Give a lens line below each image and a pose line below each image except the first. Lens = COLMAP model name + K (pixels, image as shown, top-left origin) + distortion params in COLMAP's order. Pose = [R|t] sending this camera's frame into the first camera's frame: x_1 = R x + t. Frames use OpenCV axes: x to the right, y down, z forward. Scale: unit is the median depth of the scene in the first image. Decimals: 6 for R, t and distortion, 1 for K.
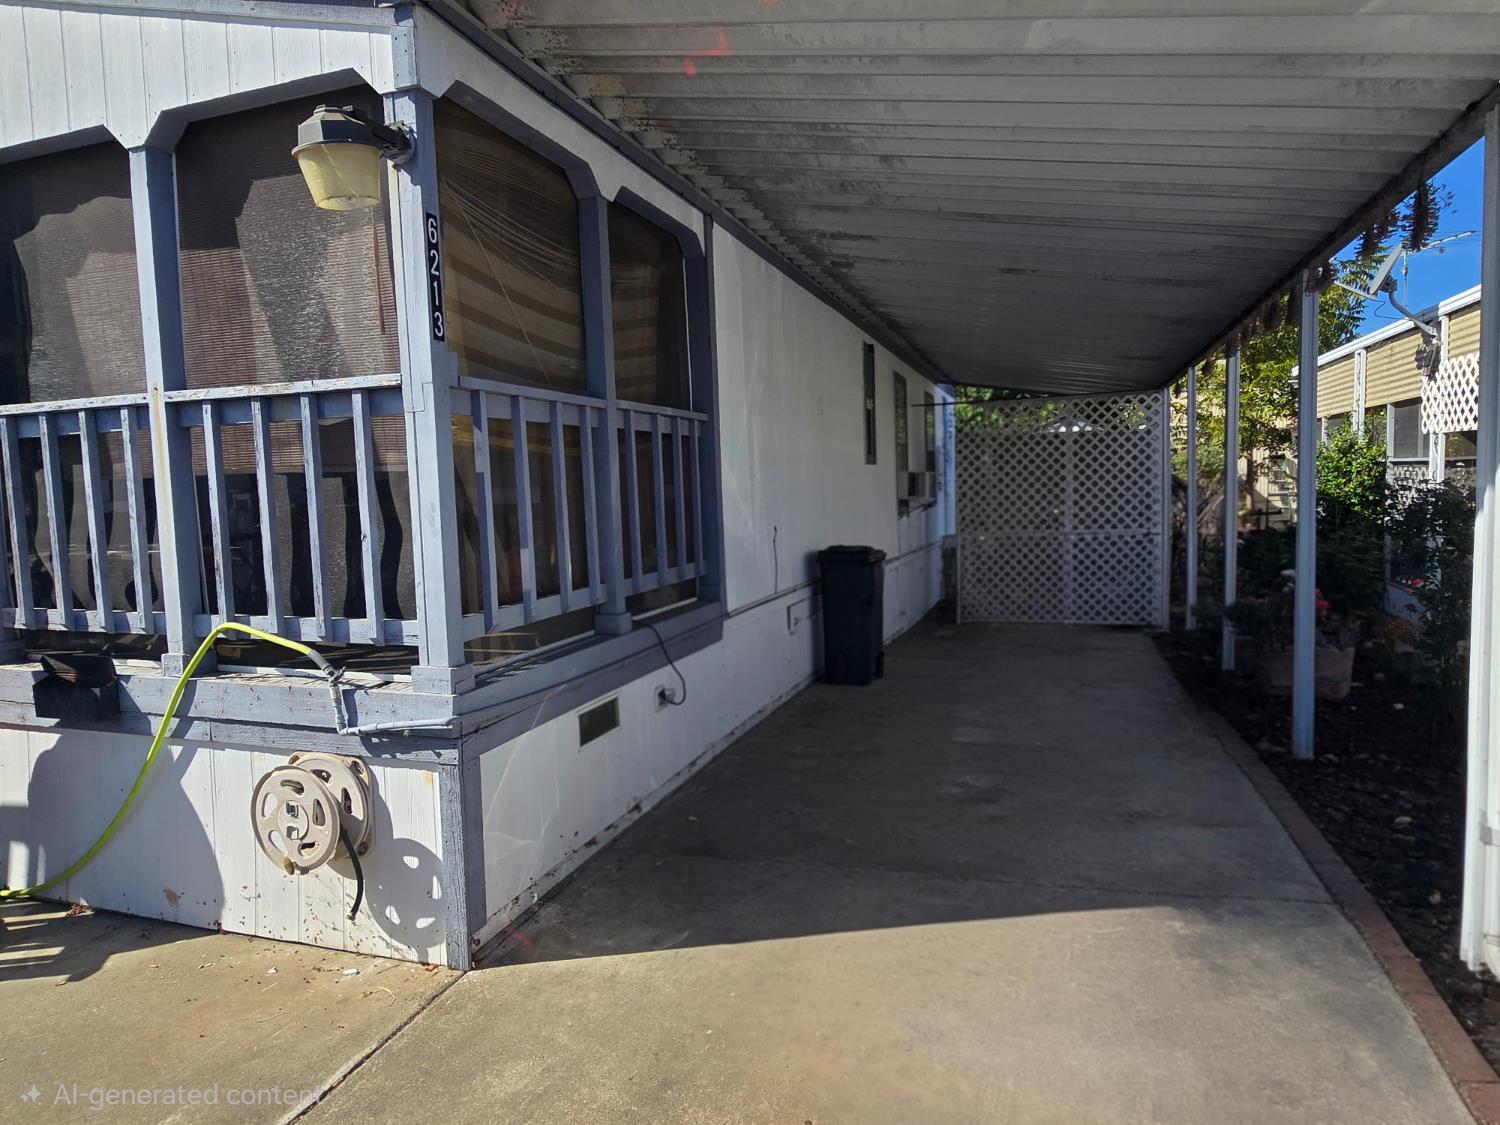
lens RADIAL K [[897.8, 0, 754.9], [0, 897.8, 552.2], [0, 0, 1]] dist [0.008455, -0.000641]
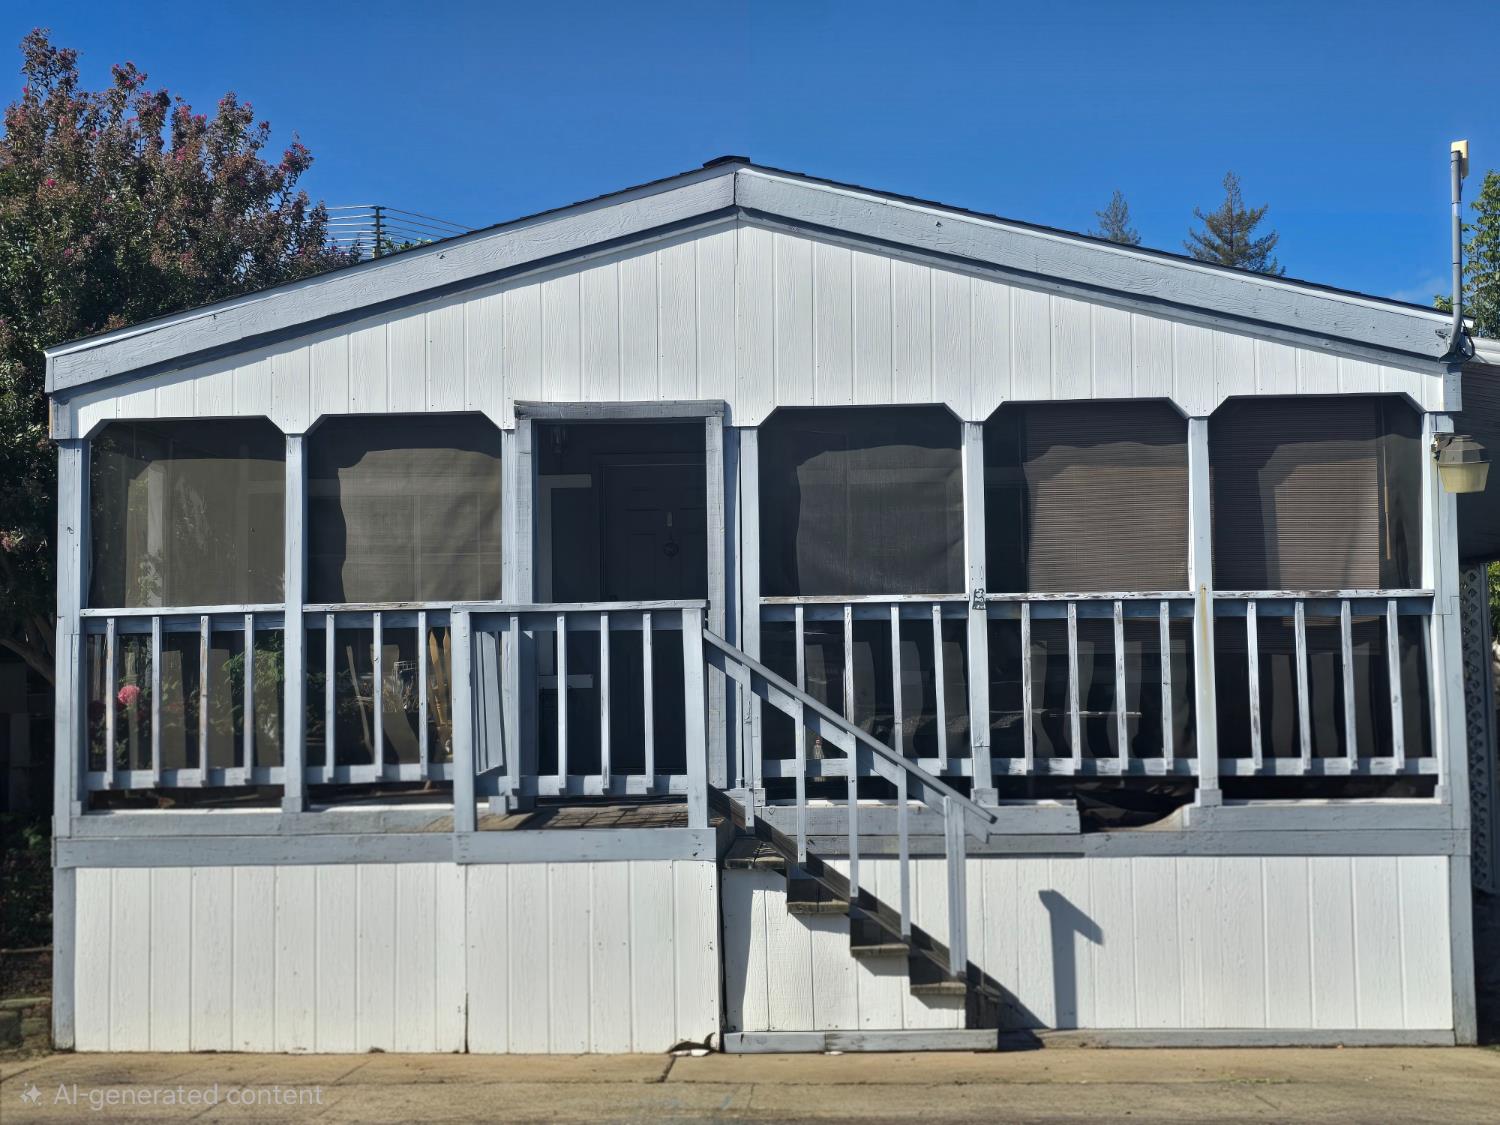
lens RADIAL K [[1533.3, 0, 750.0], [0, 1533.3, 562.5], [0, 0, 1]] dist [0.077752, -0.002518]
pose [[0.956383, 0.030549, 0.290512, -1.712276], [0.009277, 0.990839, -0.134732, 0.074936], [-0.291967, 0.131551, 0.947338, -0.867381]]
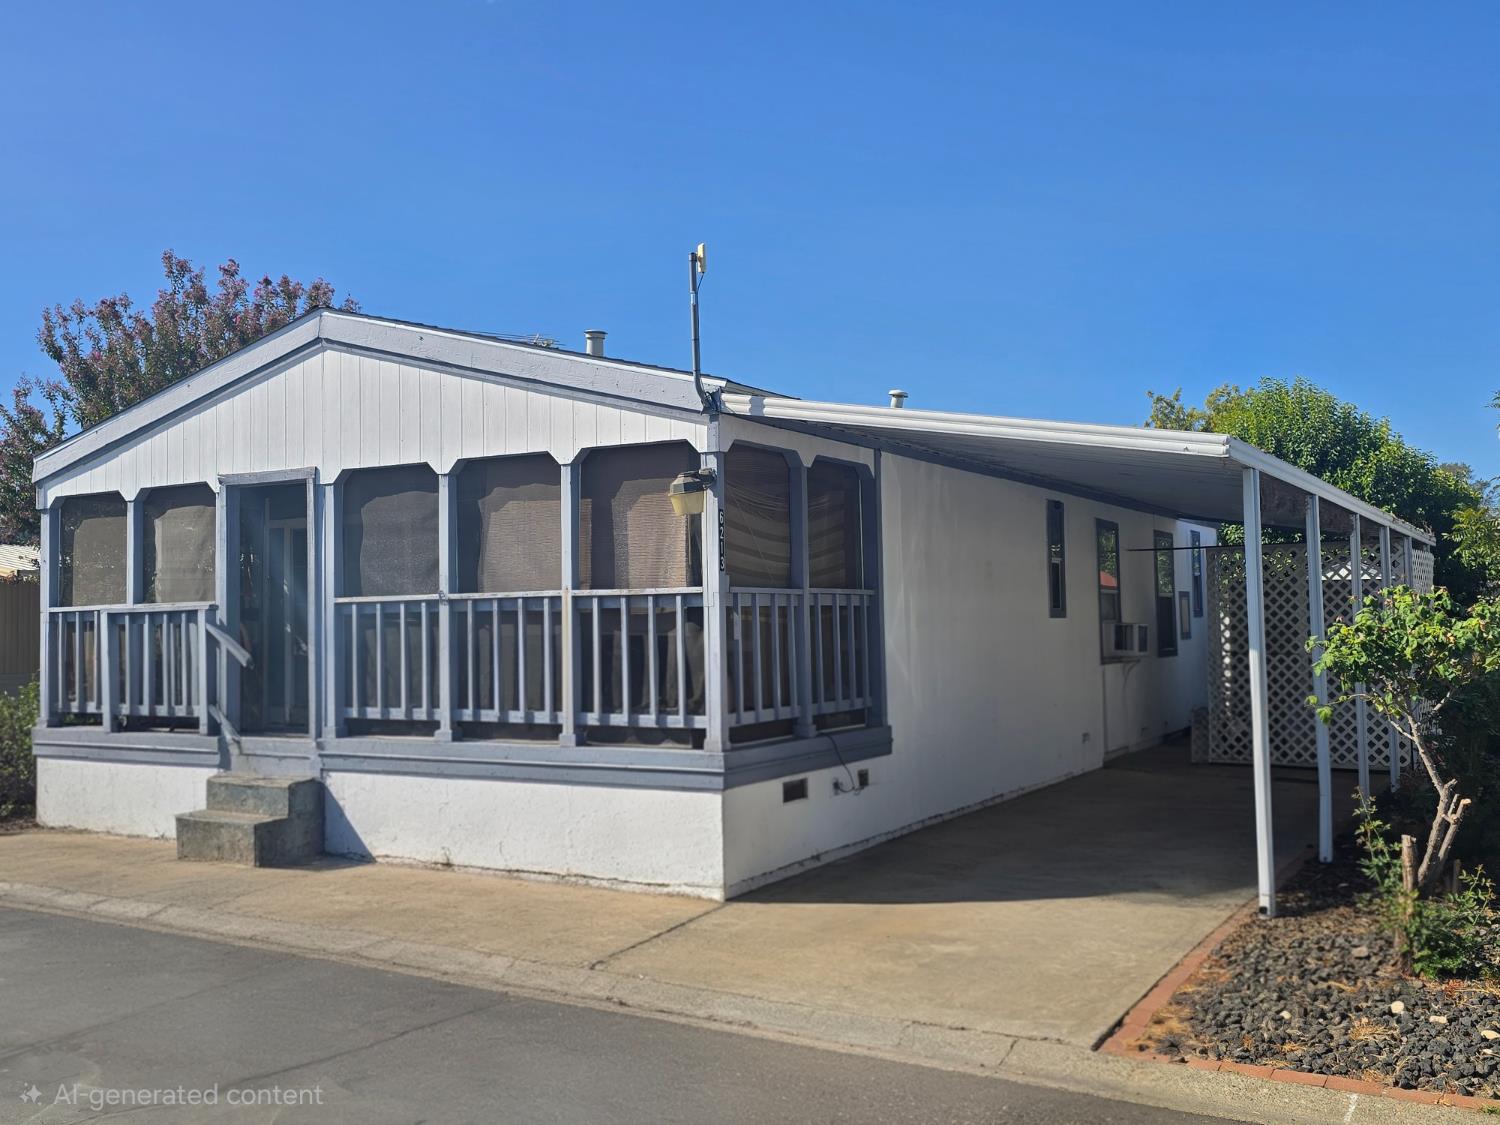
lens RADIAL K [[1443.3, 0, 706.1], [0, 1443.3, 562.6], [0, 0, 1]] dist [0.088227, -0.003308]
pose [[0.976311, 0.004677, -0.216323, 0.228882], [-0.029252, 0.993441, -0.110539, 0.075338], [0.214387, 0.114248, 0.970044, -1.589429]]
